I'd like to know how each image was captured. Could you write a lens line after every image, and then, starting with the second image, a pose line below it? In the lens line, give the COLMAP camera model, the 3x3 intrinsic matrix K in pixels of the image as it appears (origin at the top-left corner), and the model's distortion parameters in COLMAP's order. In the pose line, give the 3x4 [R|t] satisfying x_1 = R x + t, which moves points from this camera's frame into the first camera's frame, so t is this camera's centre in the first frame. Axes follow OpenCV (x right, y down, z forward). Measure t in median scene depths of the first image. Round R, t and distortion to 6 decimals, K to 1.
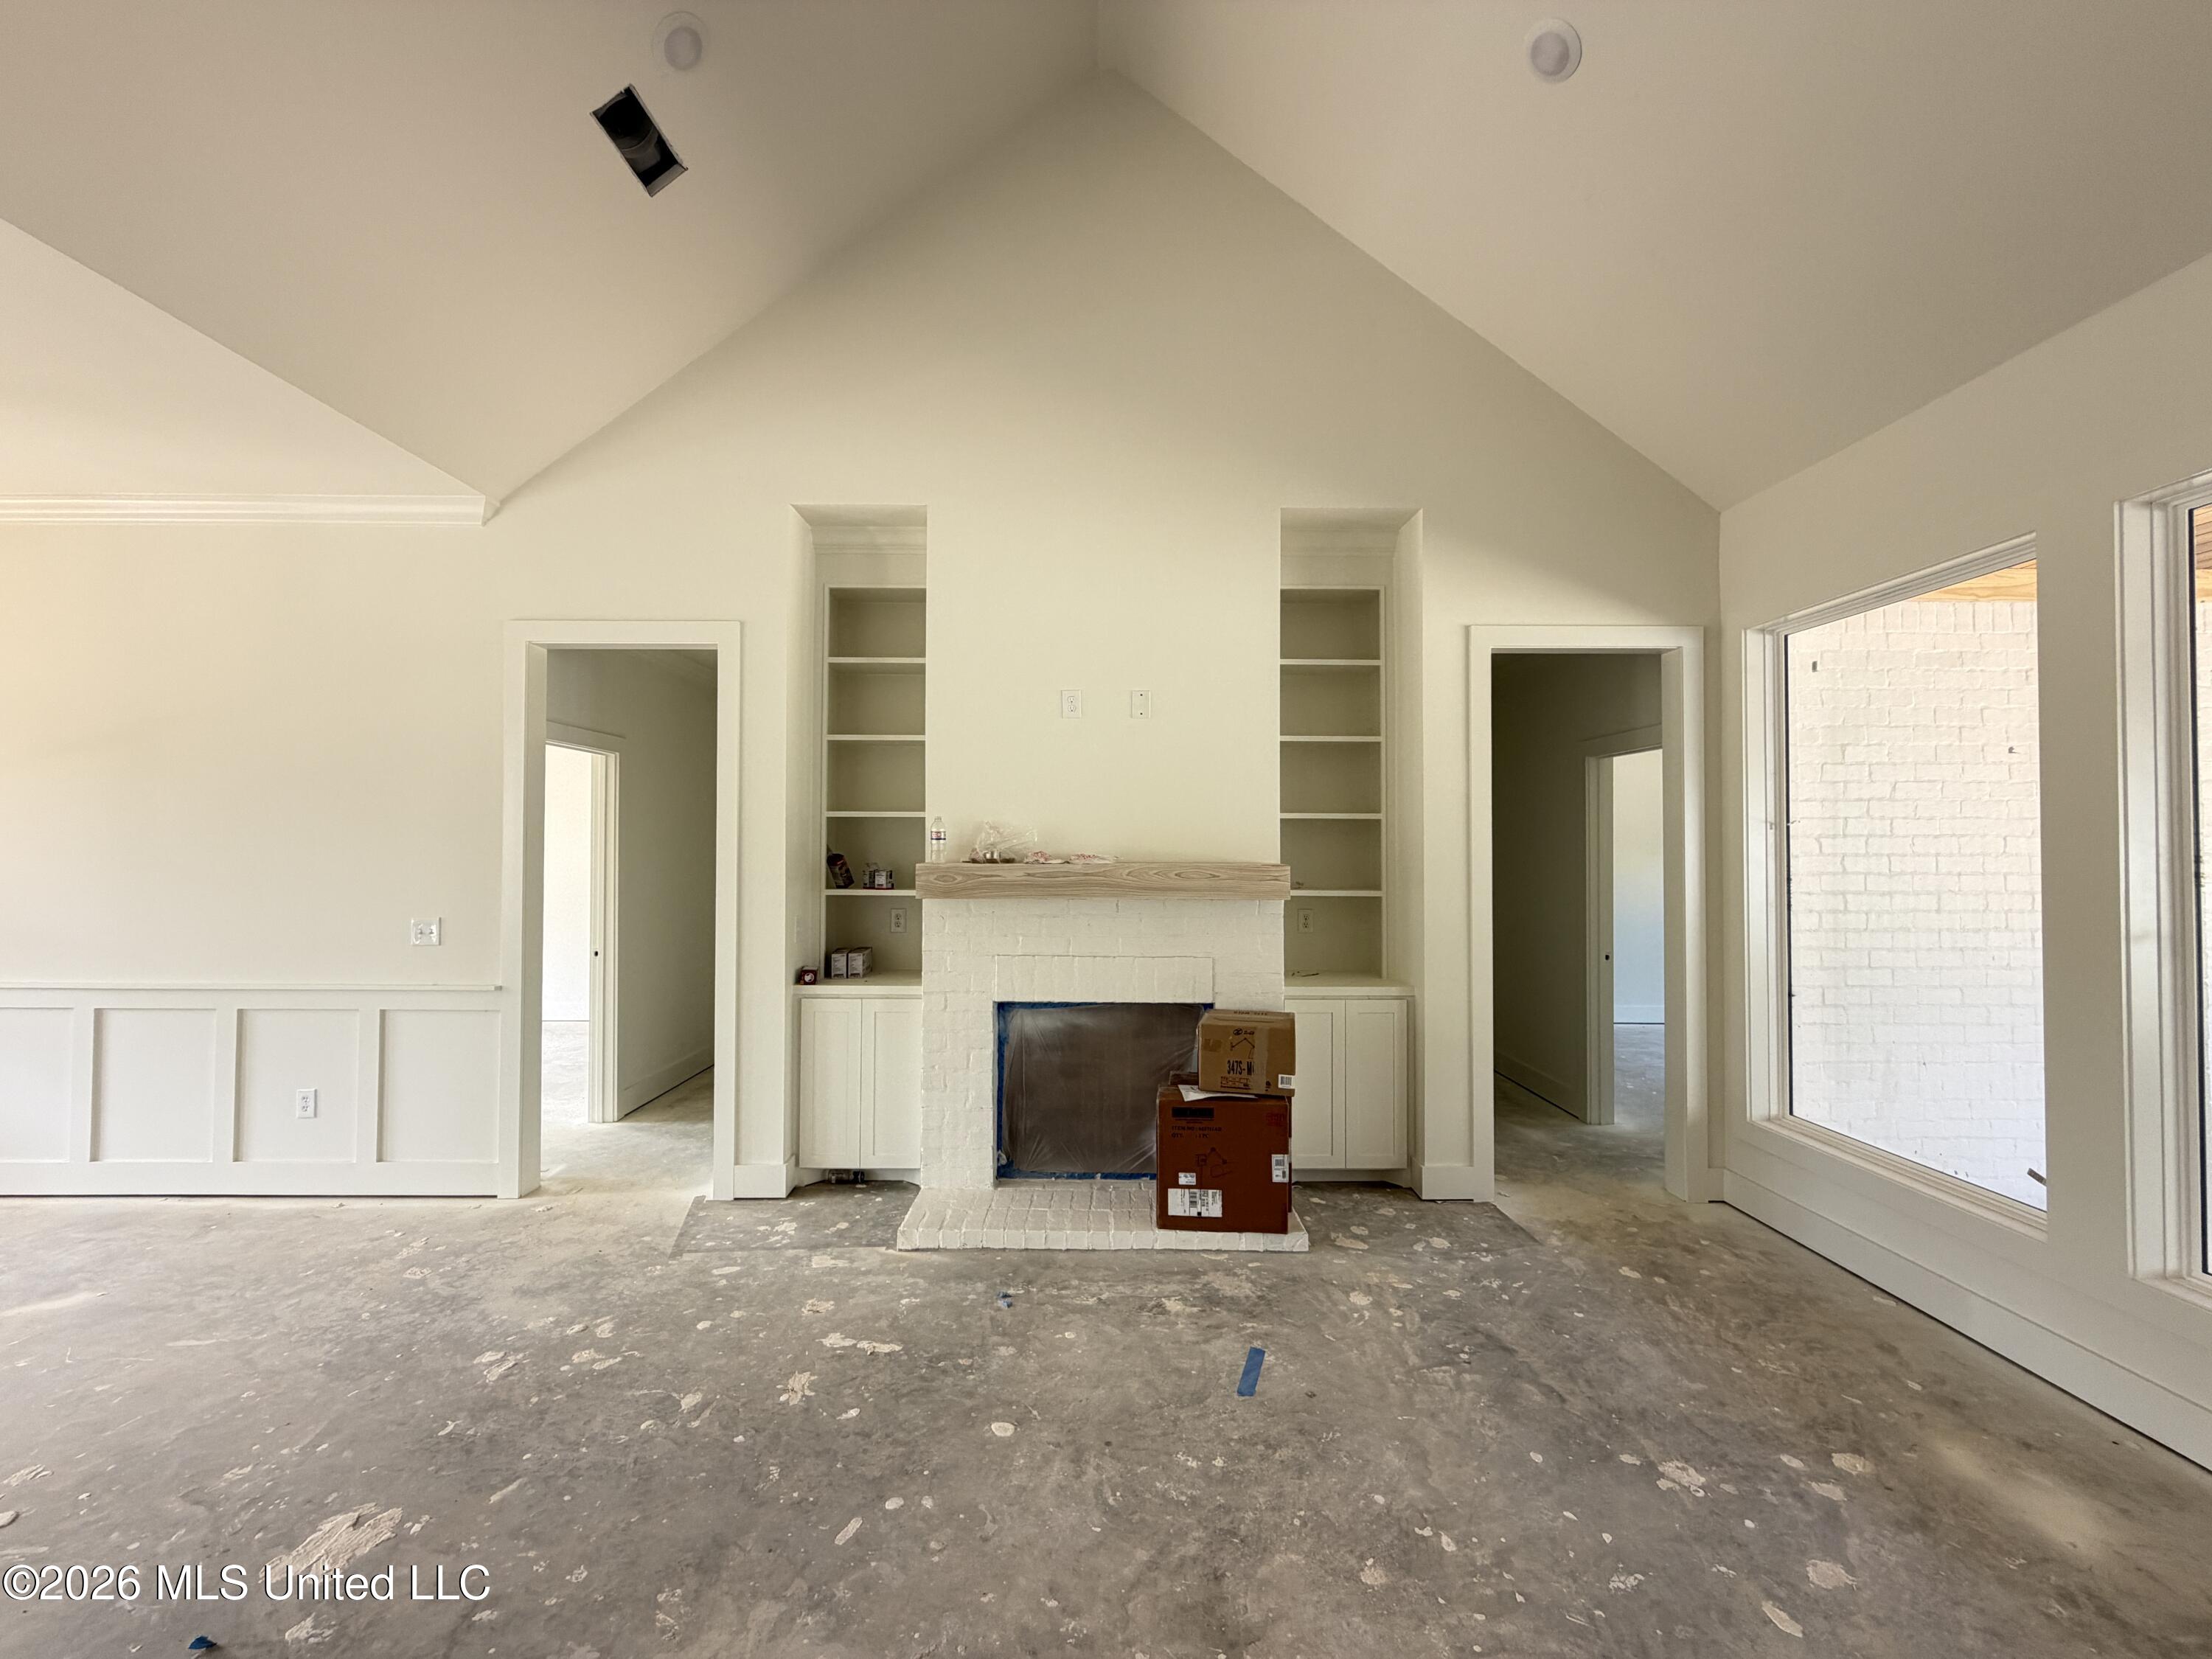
lens RADIAL K [[882.4, 0, 1097.8], [0, 882.4, 829.1], [0, 0, 1]] dist [-0.000924, 0.000175]
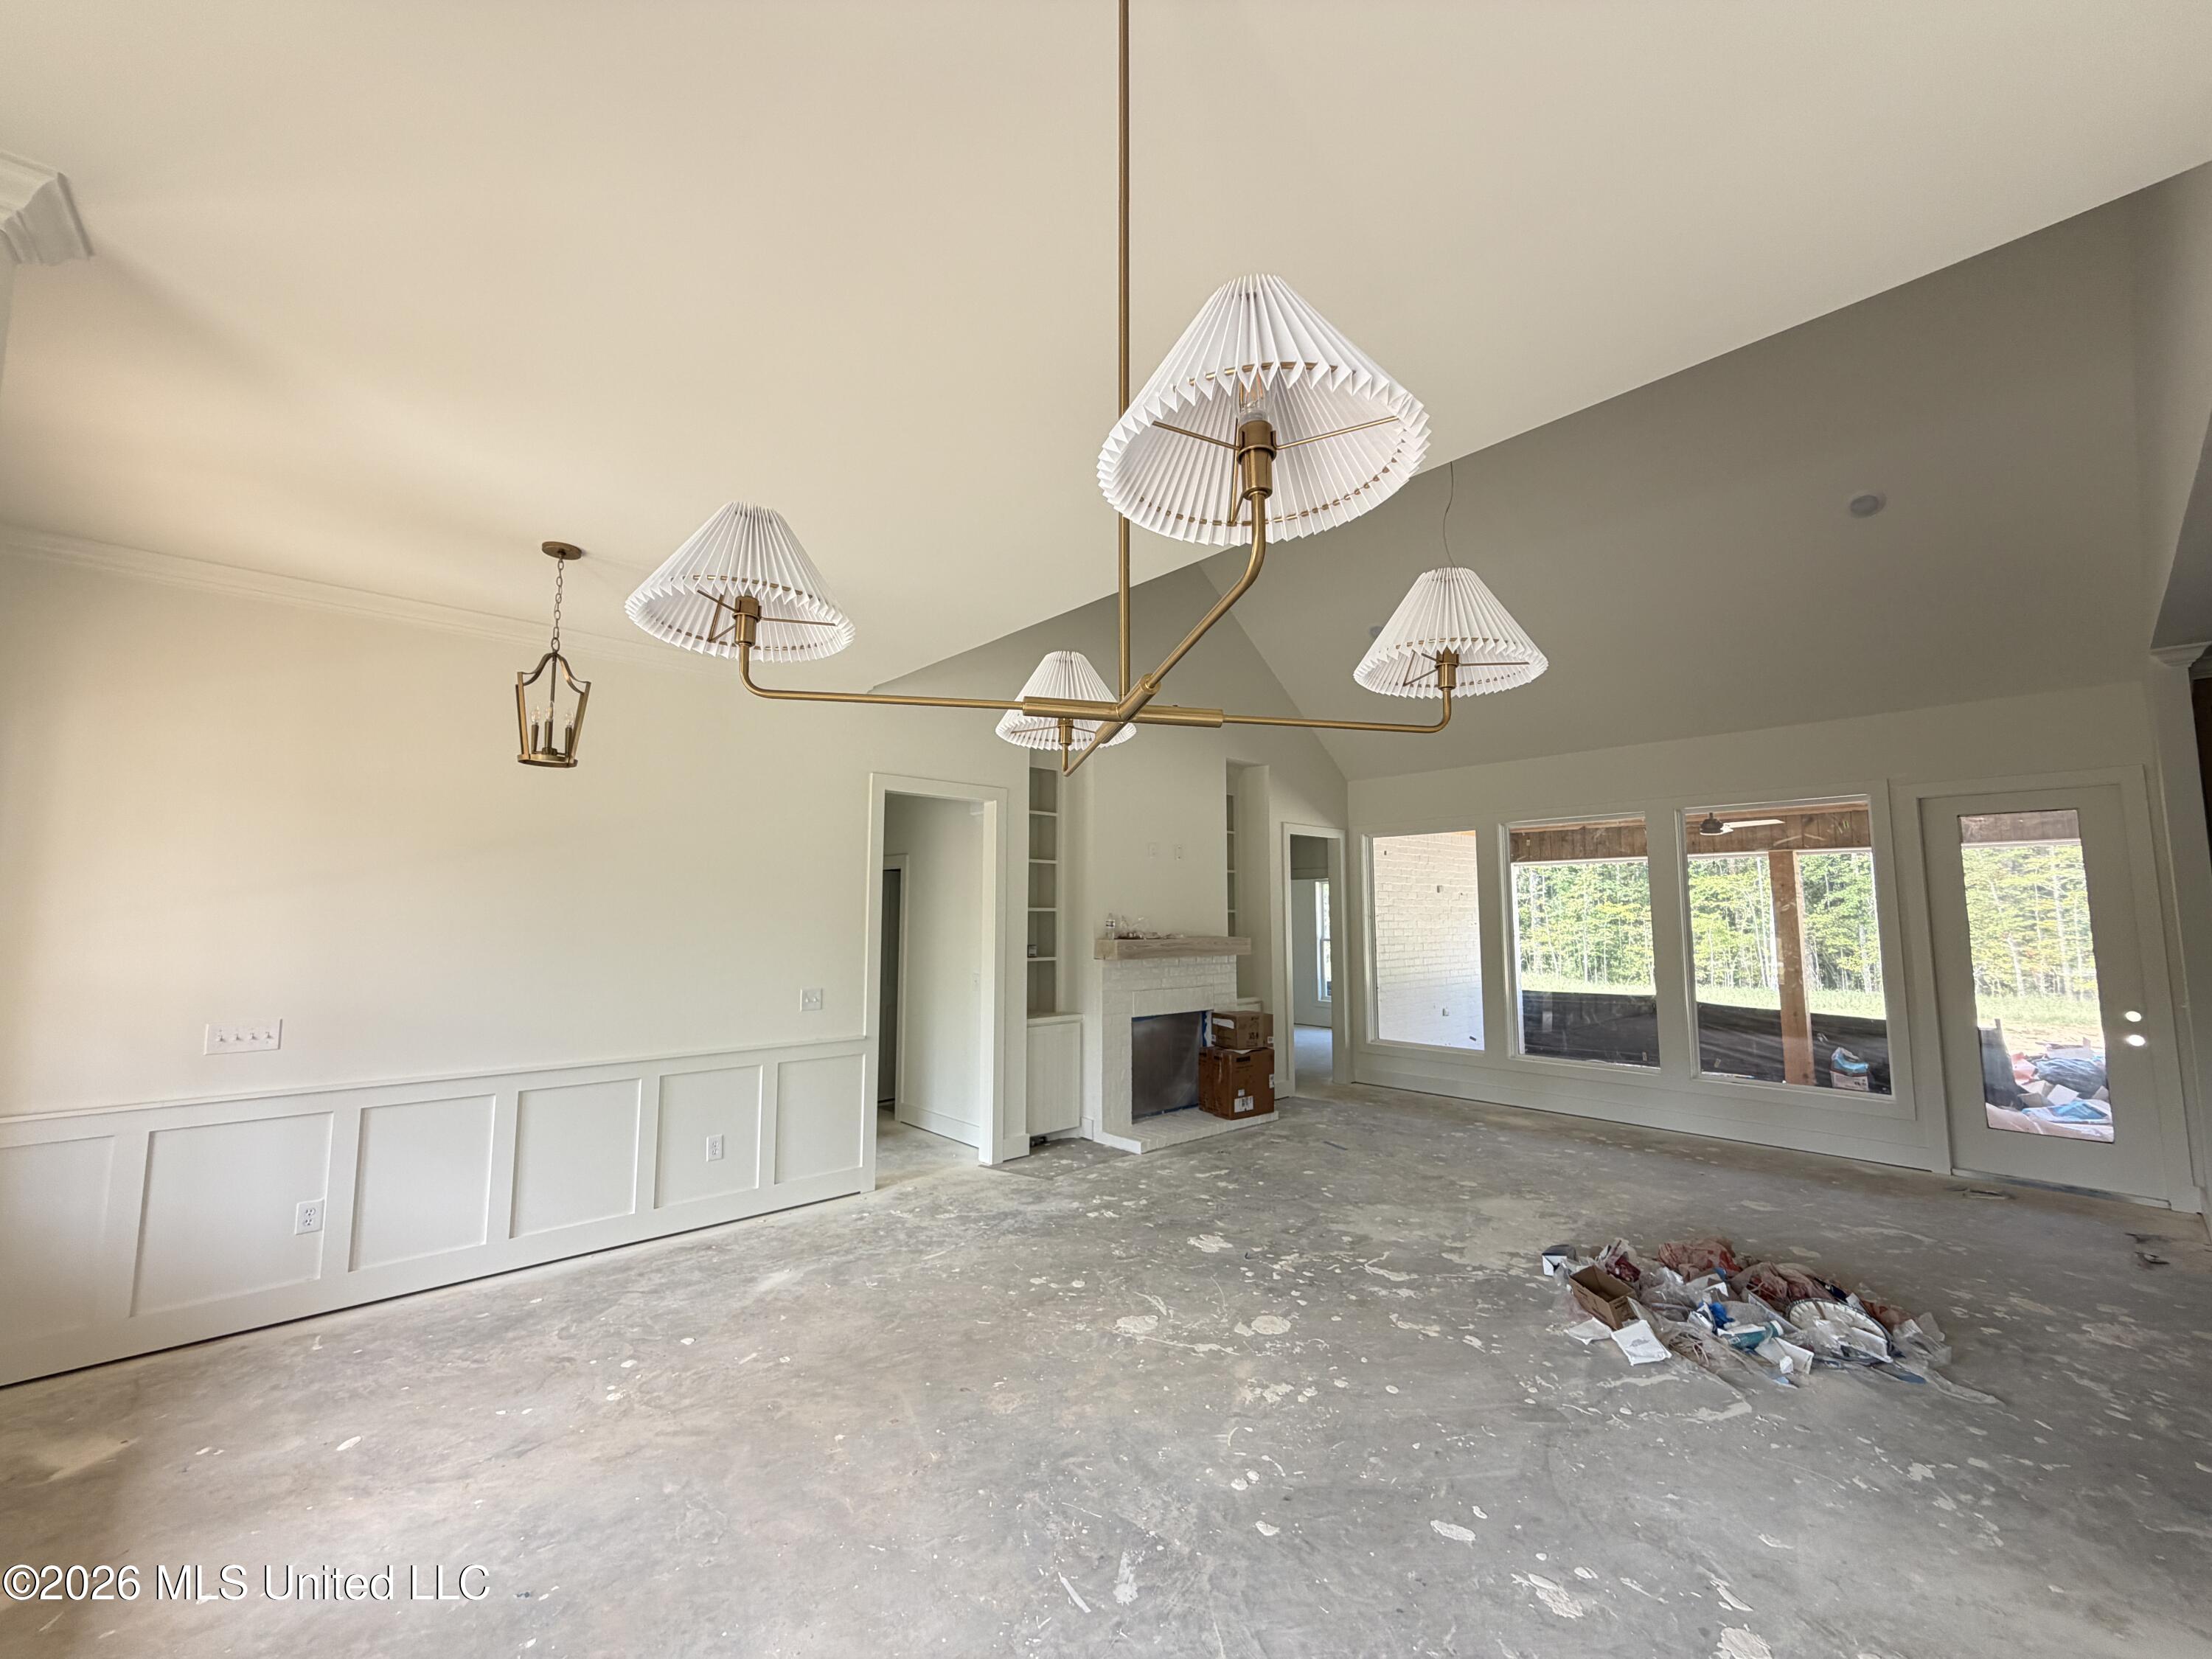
lens RADIAL K [[882.4, 0, 1096.5], [0, 882.4, 823.0], [0, 0, 1]] dist [-0.000924, 0.000175]
pose [[0.746622, 0.067246, 0.661841, -1.385823], [-0.011356, 0.996021, -0.088389, -0.037758], [-0.665152, 0.058477, 0.744415, -0.301435]]
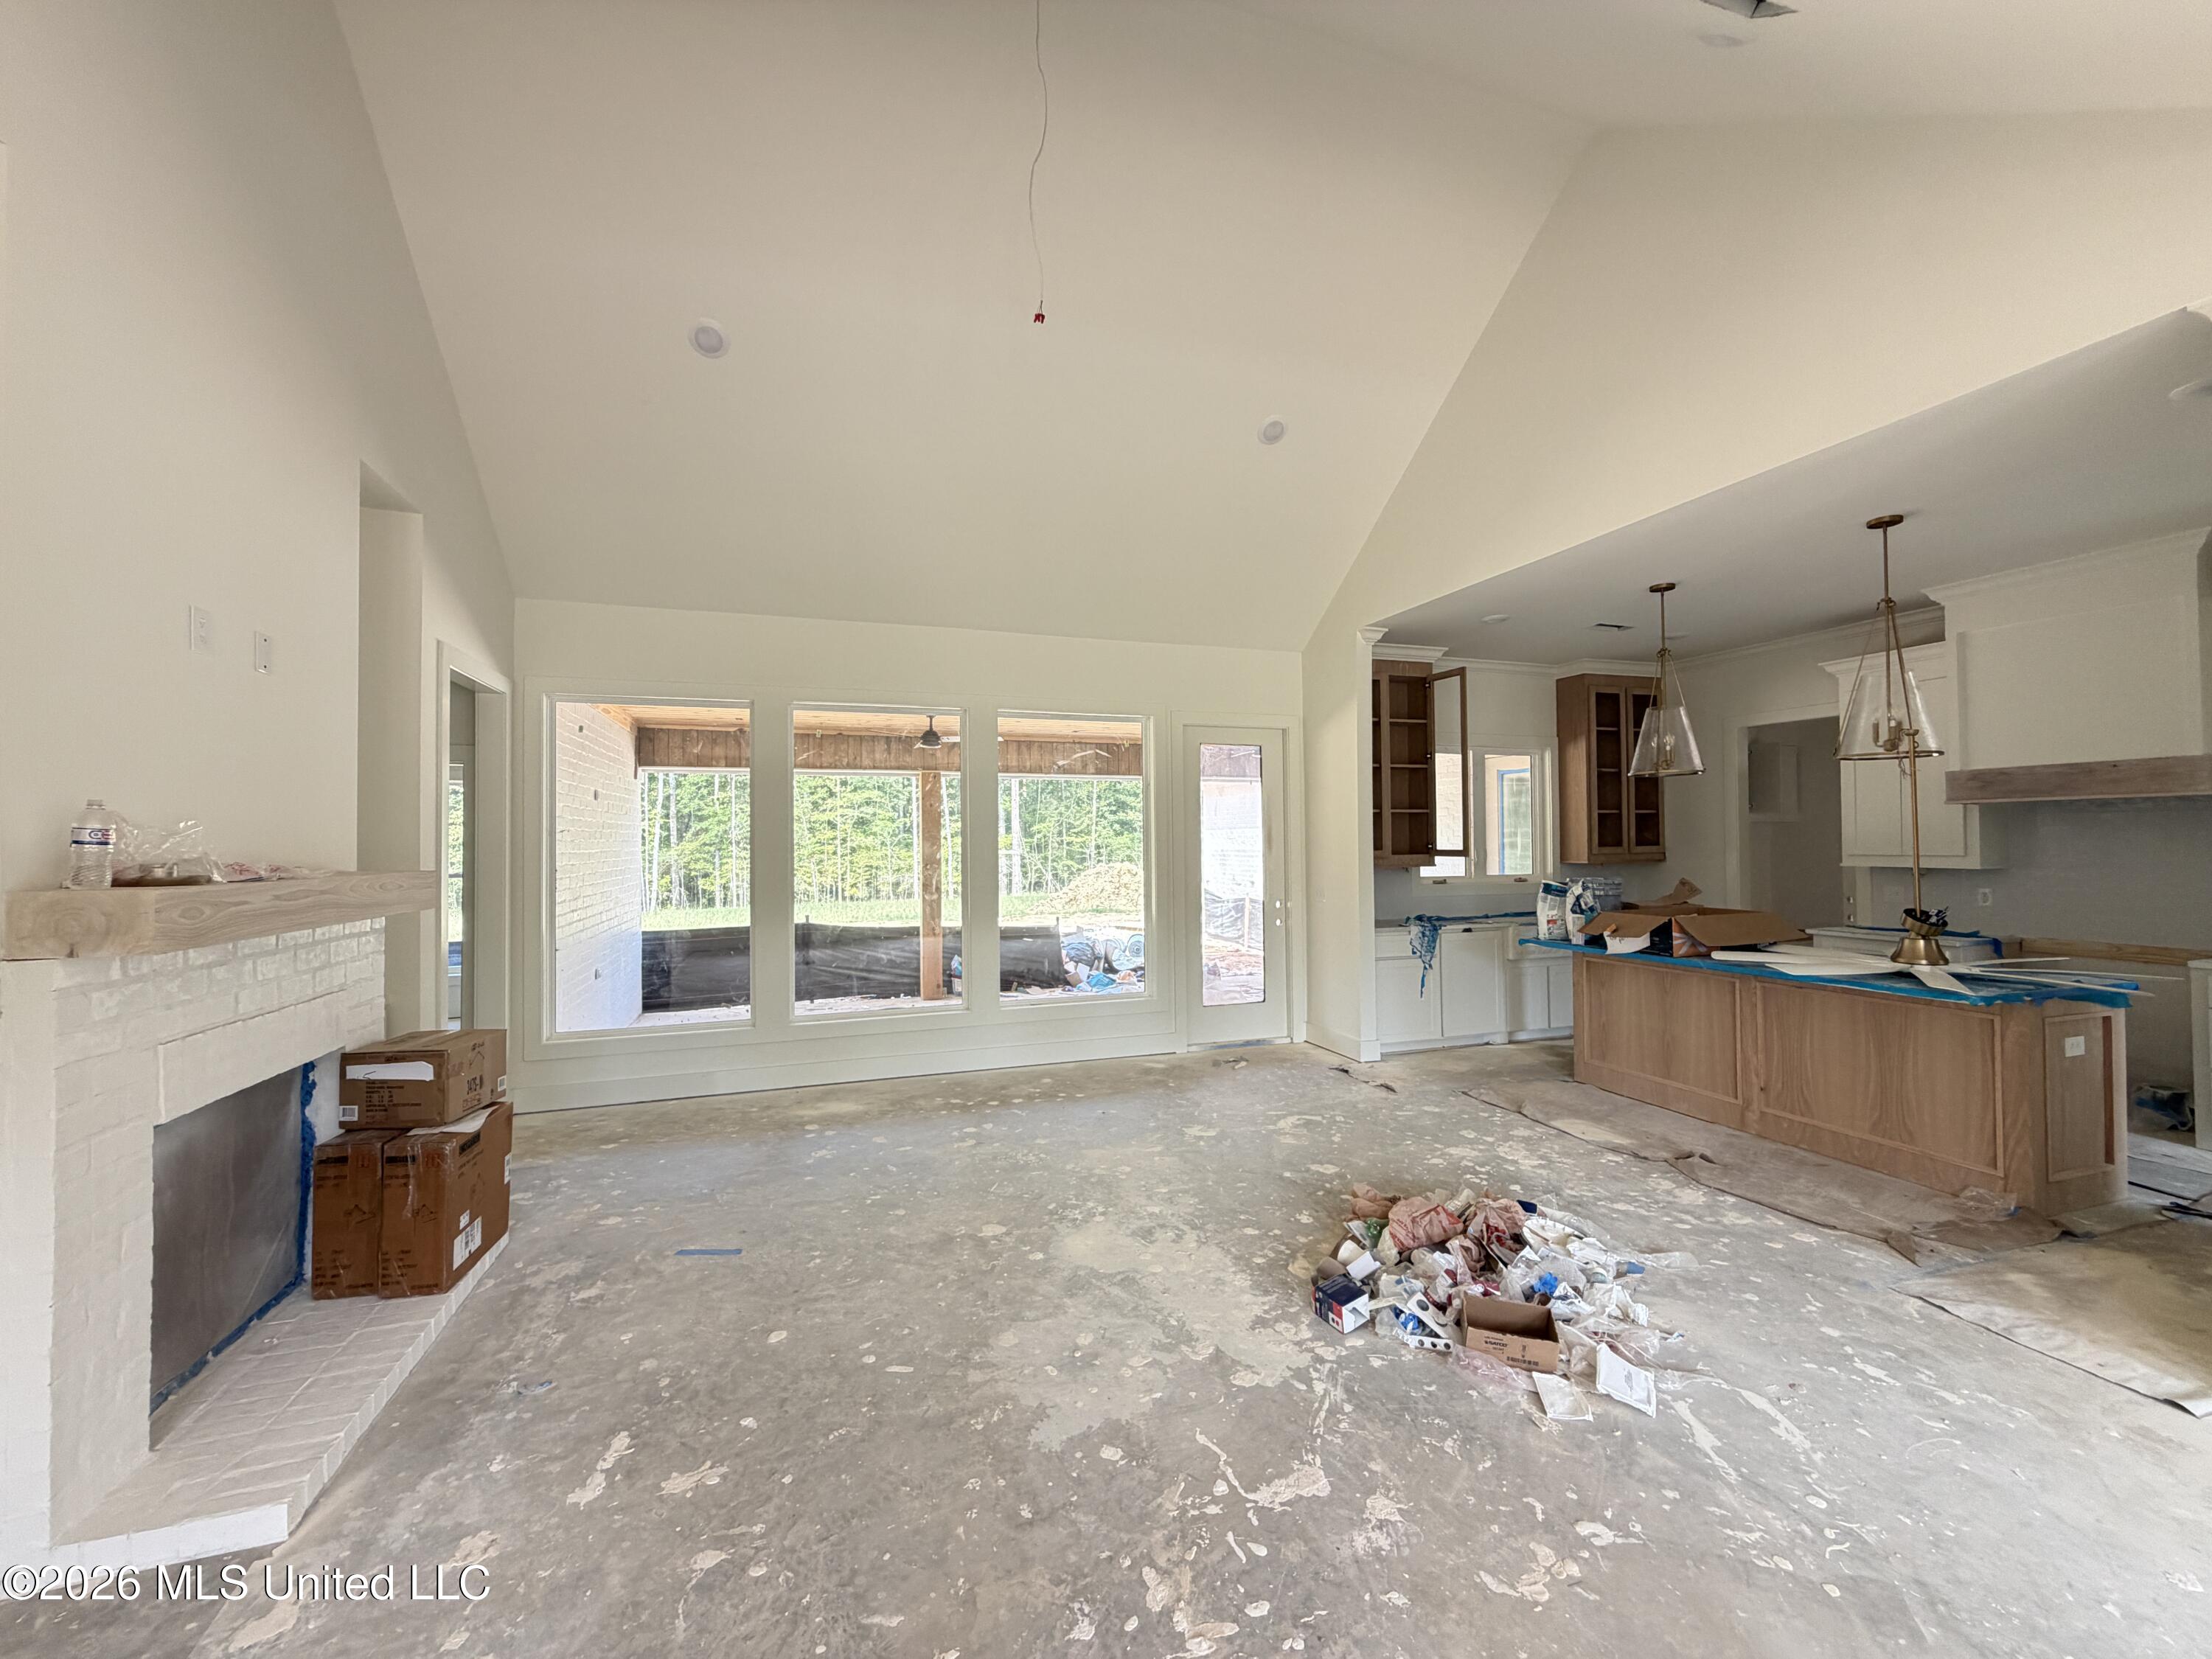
lens RADIAL K [[882.4, 0, 1096.6], [0, 882.4, 829.7], [0, 0, 1]] dist [-0.000924, 0.000175]
pose [[-0.315087, 0.012943, 0.948974, -0.865480], [-0.012282, 0.999768, -0.017713, 0.004283], [-0.948983, -0.017237, -0.314855, 0.607322]]
